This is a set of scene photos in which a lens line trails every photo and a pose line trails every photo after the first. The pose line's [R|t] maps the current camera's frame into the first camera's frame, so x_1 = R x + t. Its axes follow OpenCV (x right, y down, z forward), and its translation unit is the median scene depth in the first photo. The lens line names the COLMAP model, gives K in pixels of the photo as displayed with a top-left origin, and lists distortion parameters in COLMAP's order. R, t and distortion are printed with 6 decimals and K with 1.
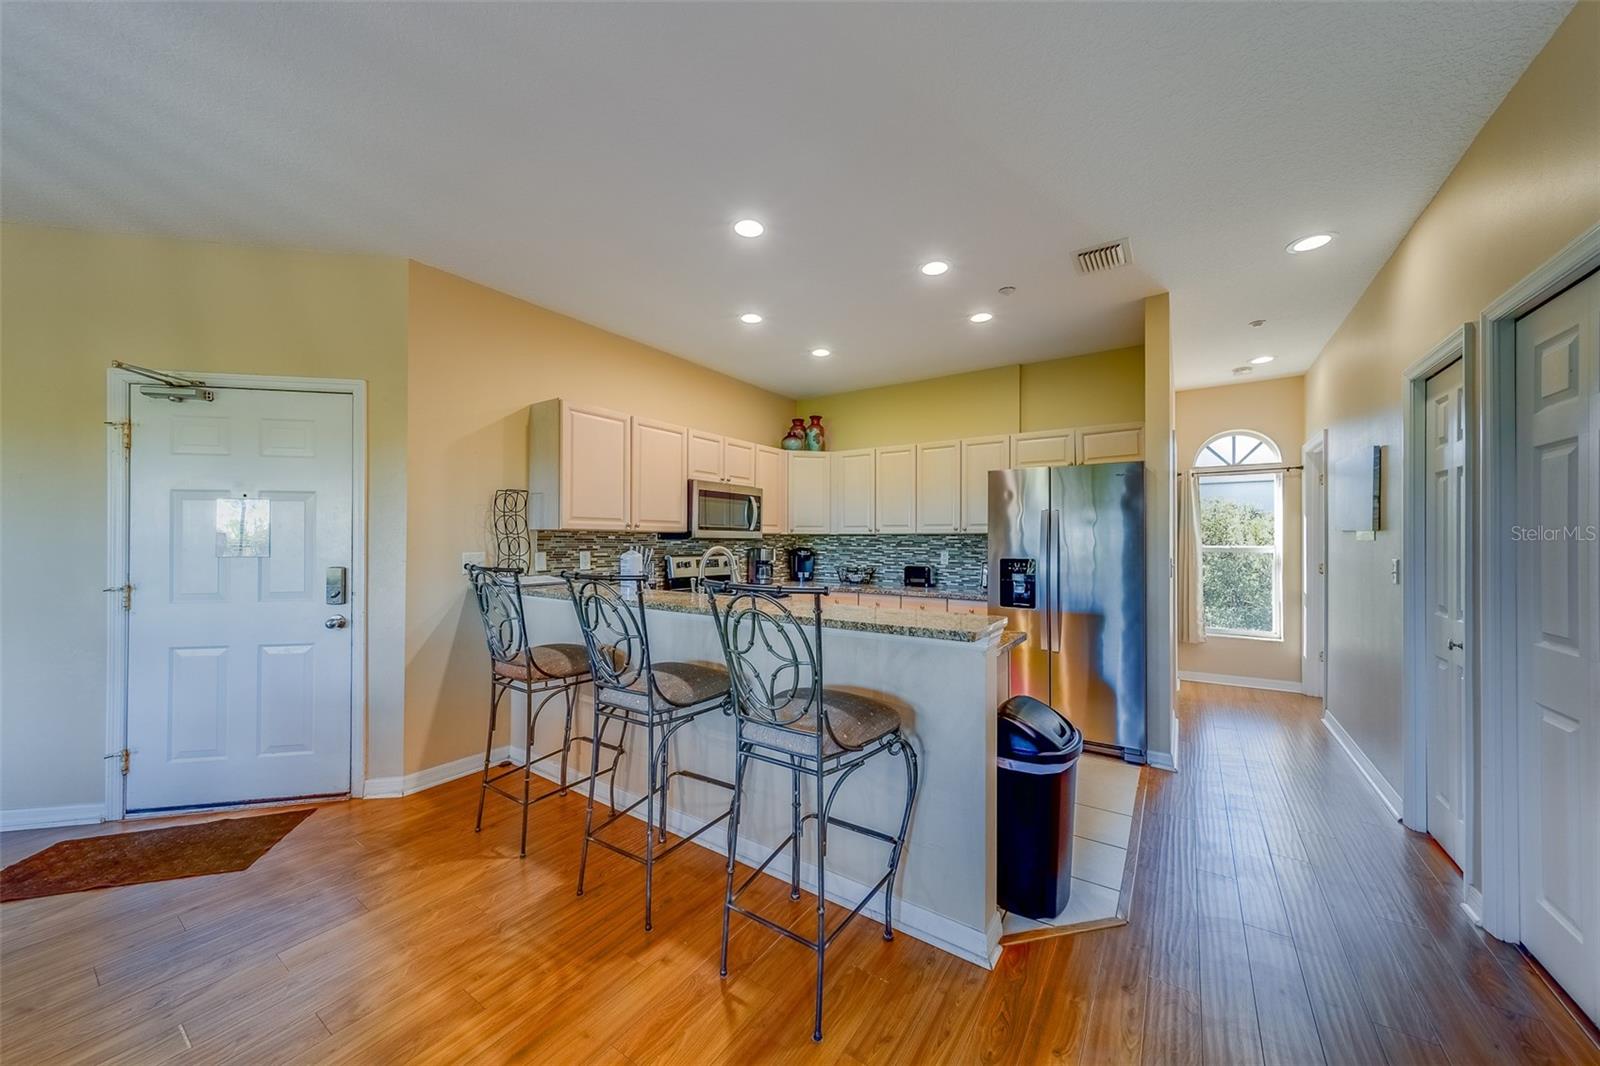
lens RADIAL K [[553.8, 0, 816.7], [0, 553.8, 538.8], [0, 0, 1]] dist [0.001048, 0.000082]
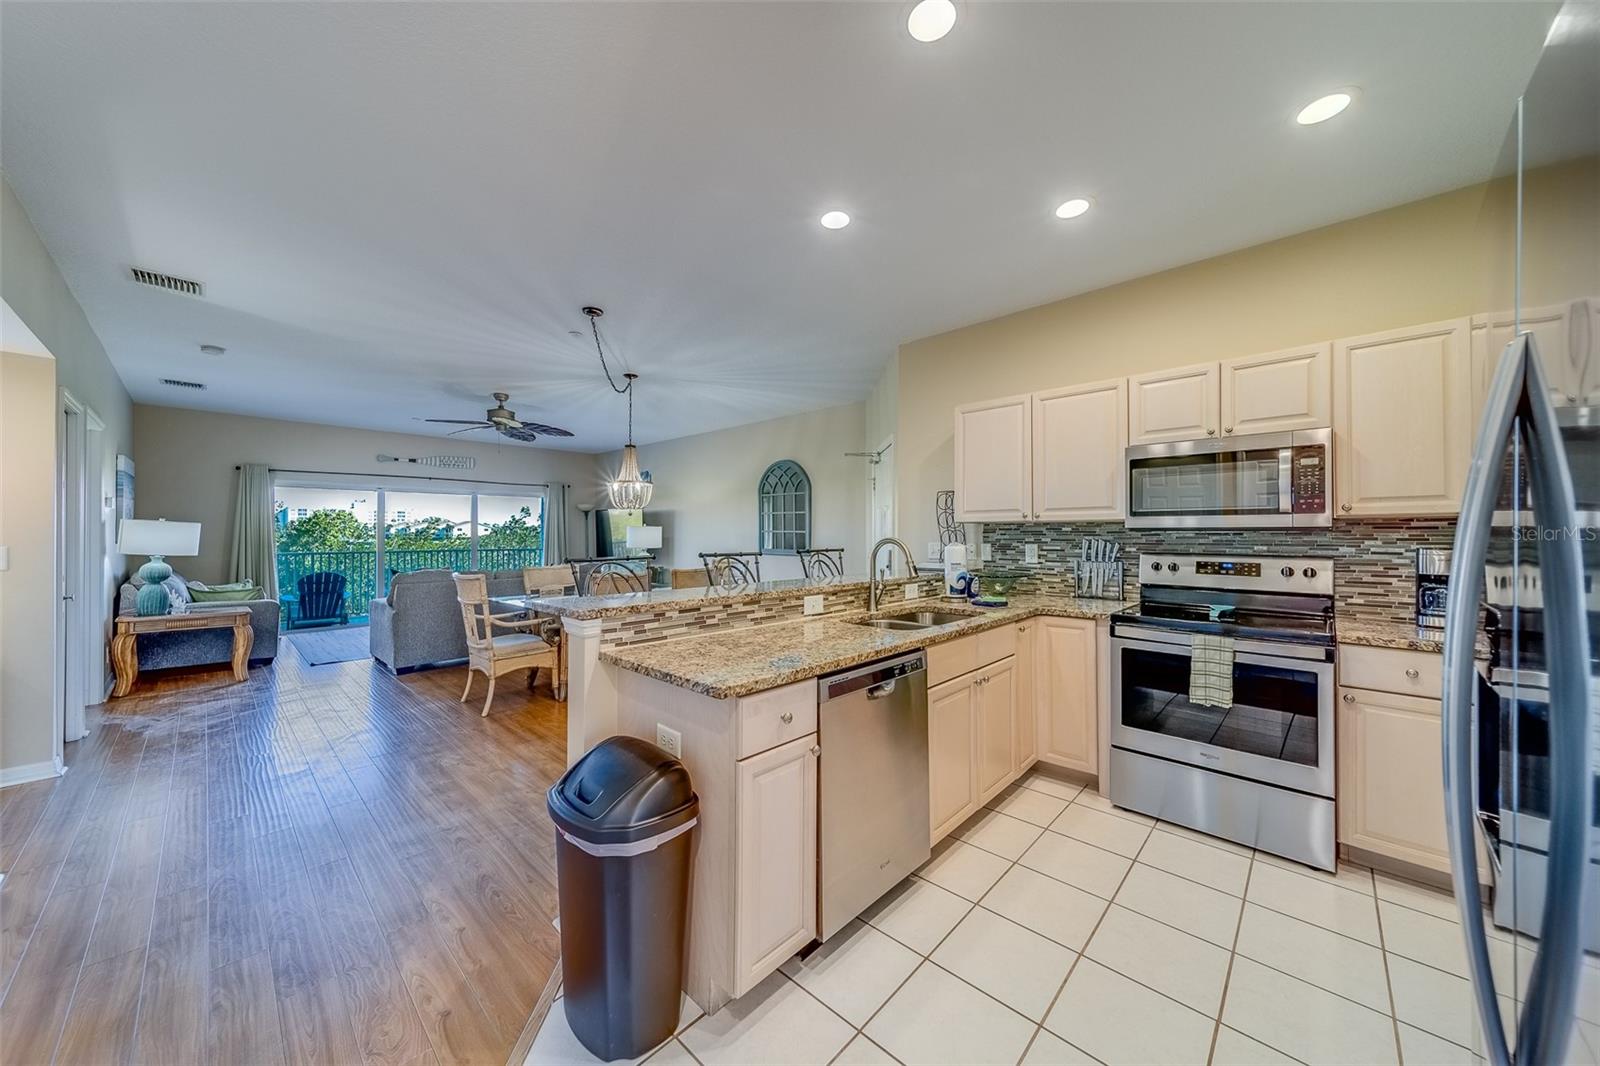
lens RADIAL K [[557.2, 0, 801.9], [0, 557.2, 532.1], [0, 0, 1]] dist [0.005904, -0.000170]
pose [[-0.170766, -0.007722, -0.985281, 0.646661], [0.004143, 0.999955, -0.008555, 0.008890], [0.985303, -0.005543, -0.170726, 0.817757]]
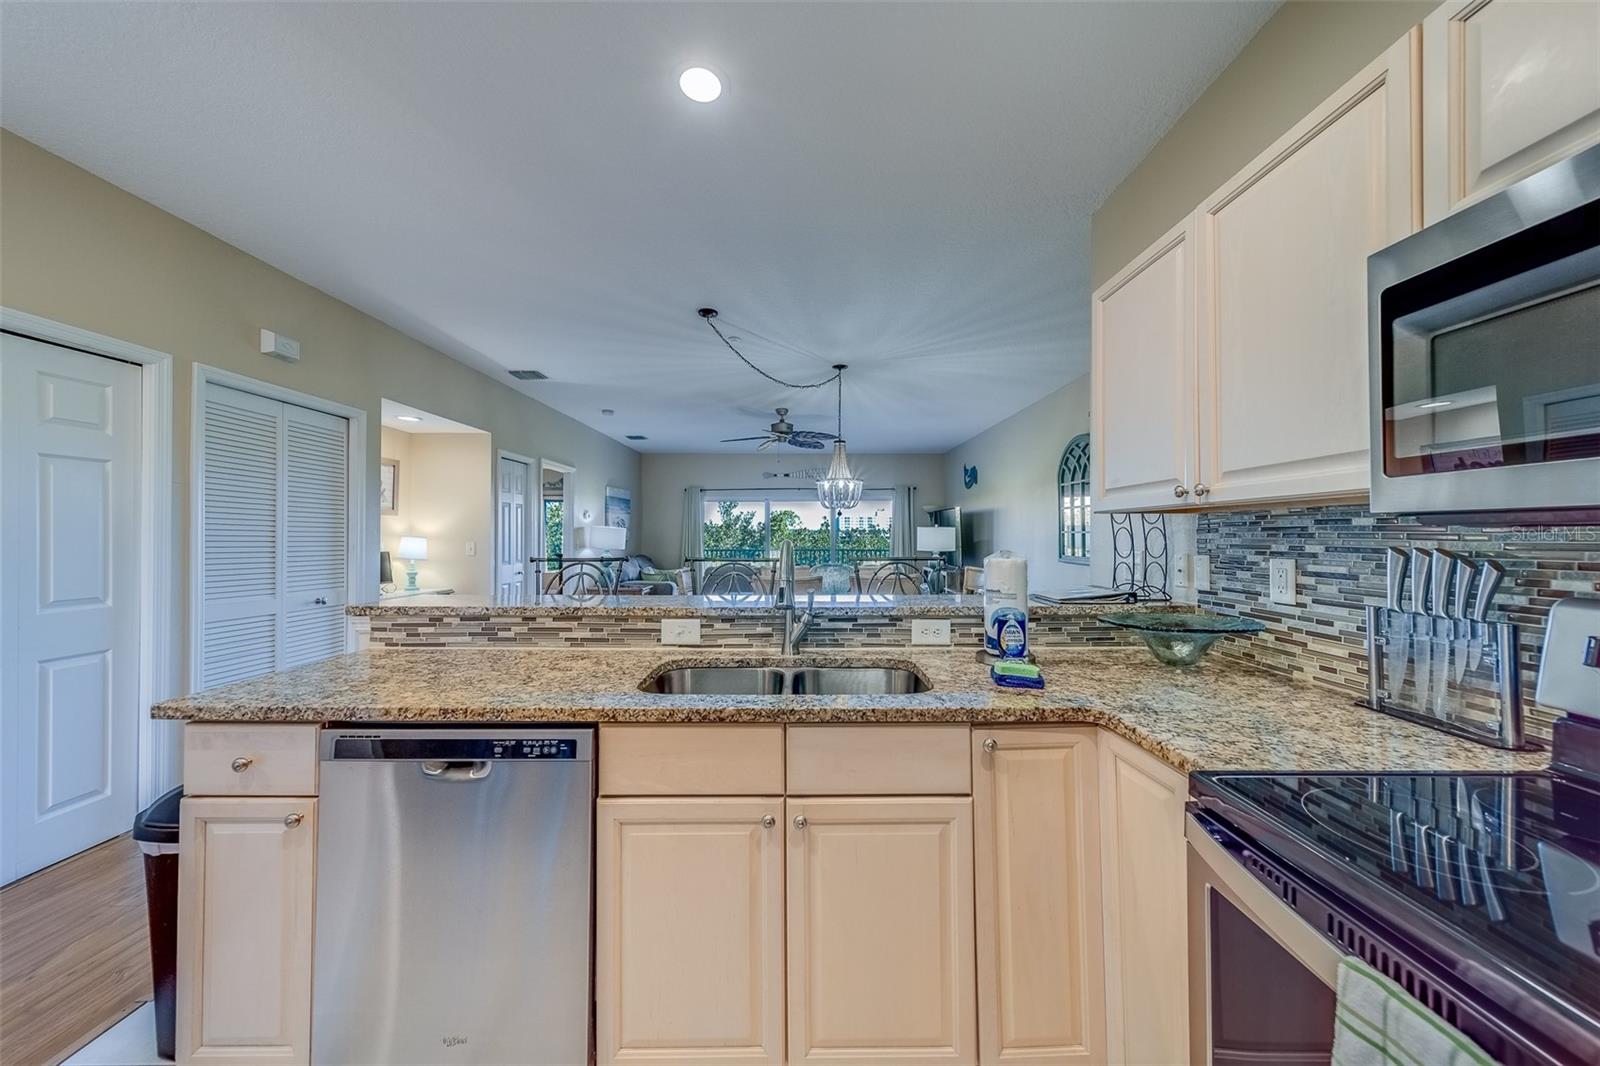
lens RADIAL K [[557.2, 0, 801.9], [0, 557.2, 532.1], [0, 0, 1]] dist [0.005904, -0.000170]
pose [[-0.835324, -0.008965, -0.549685, 0.113543], [-0.001907, 0.999908, -0.013410, 0.010094], [0.549755, -0.010153, -0.835264, 1.220126]]
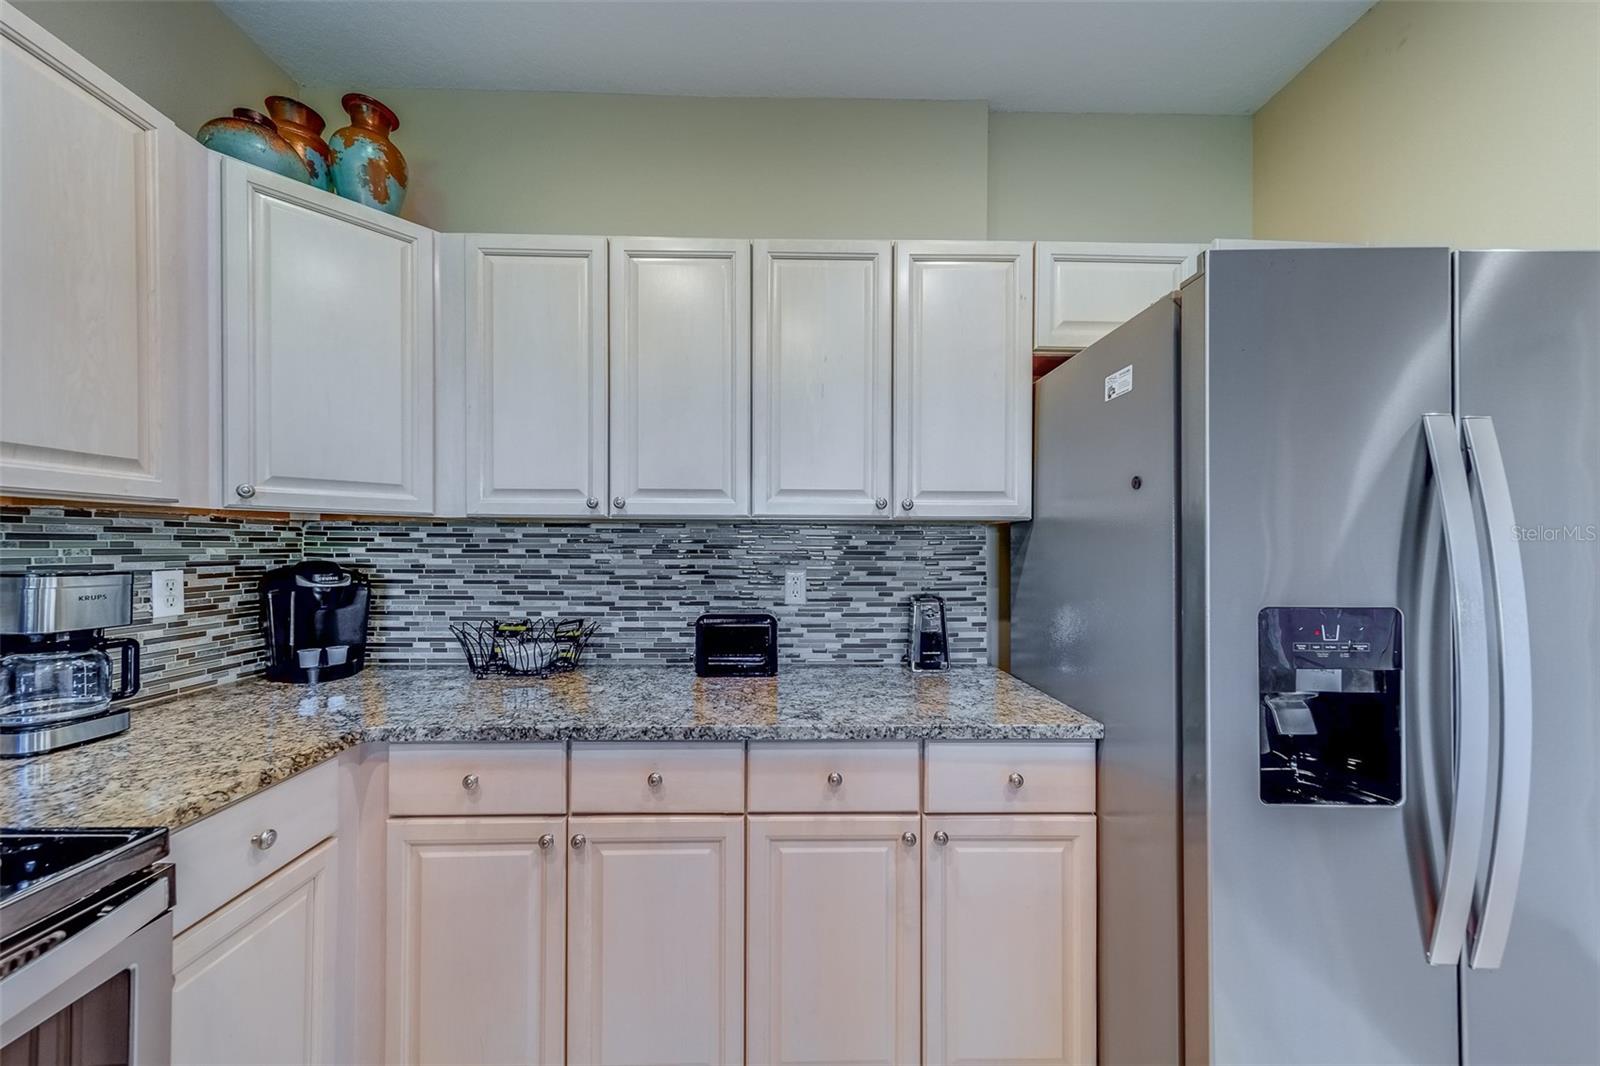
lens RADIAL K [[567.0, 0, 782.7], [0, 567.0, 549.7], [0, 0, 1]] dist [0.010292, 0.000014]
pose [[0.827205, -0.001183, 0.561899, 0.011352], [-0.004390, 0.999954, 0.008568, 0.008755], [-0.561883, -0.009554, 0.827162, 0.971849]]
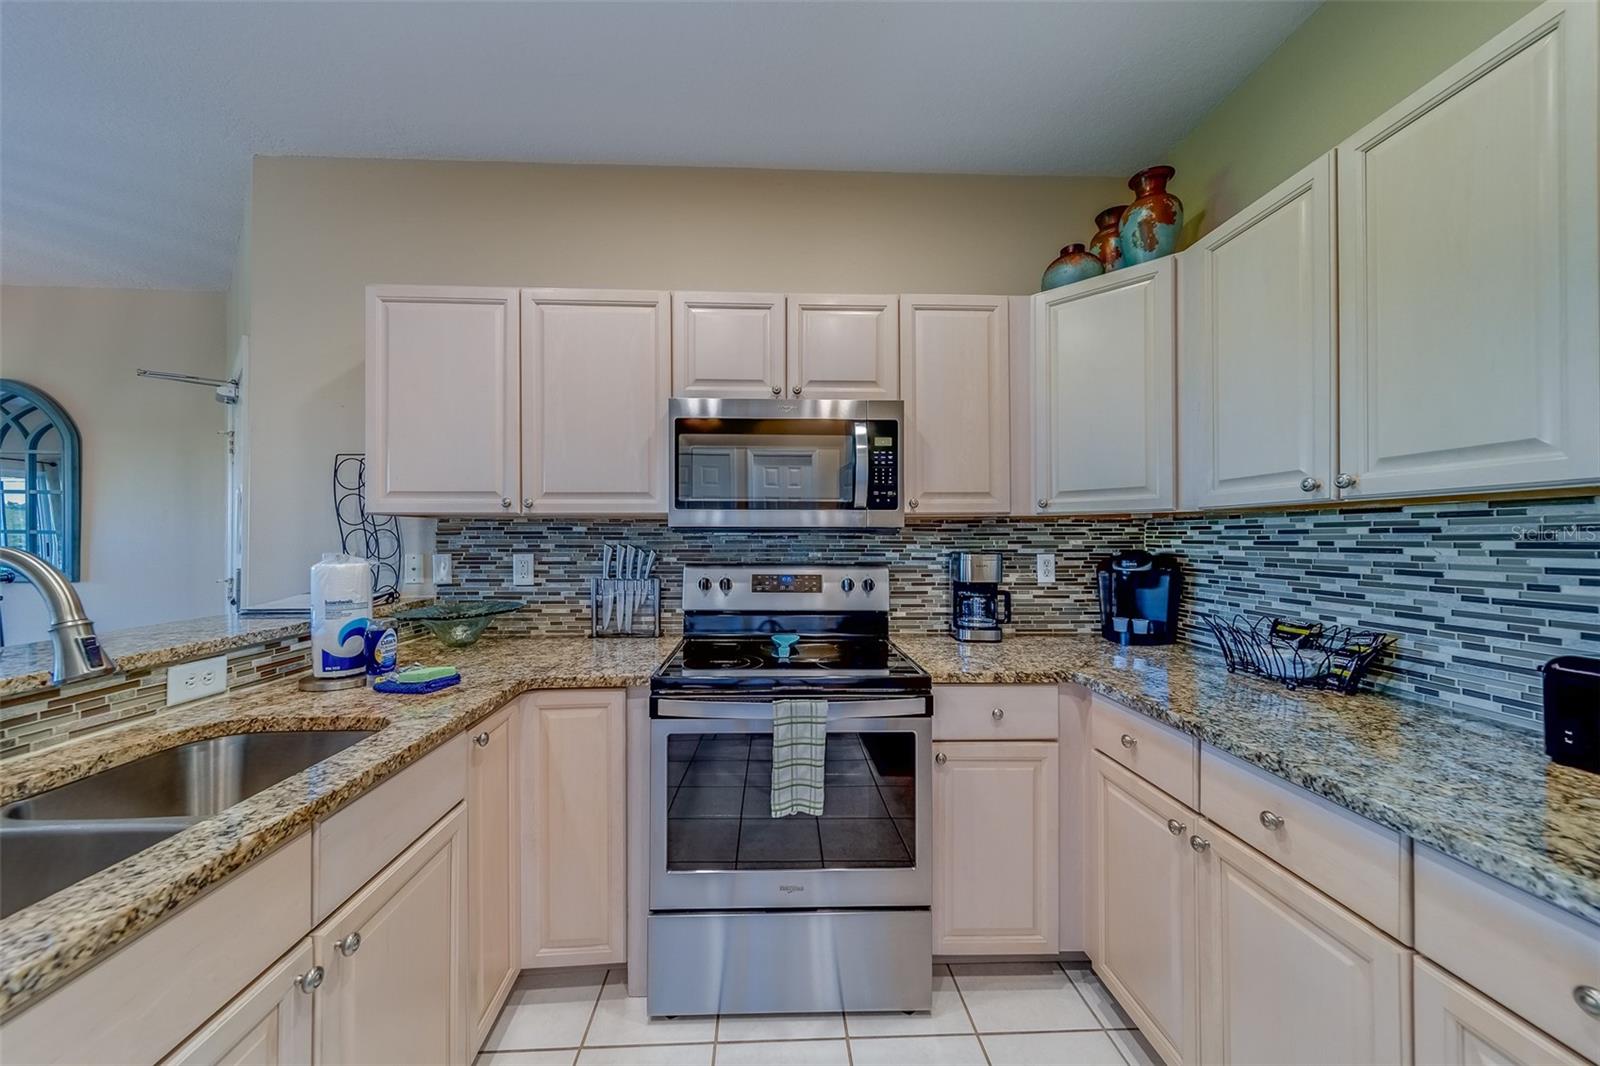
lens RADIAL K [[563.0, 0, 788.2], [0, 563.0, 533.4], [0, 0, 1]] dist [0.009945, -0.000058]
pose [[0.578787, -0.010902, -0.815406, 0.239230], [0.005778, 0.999940, -0.009268, 0.009439], [0.815458, 0.000653, 0.578816, 0.937109]]
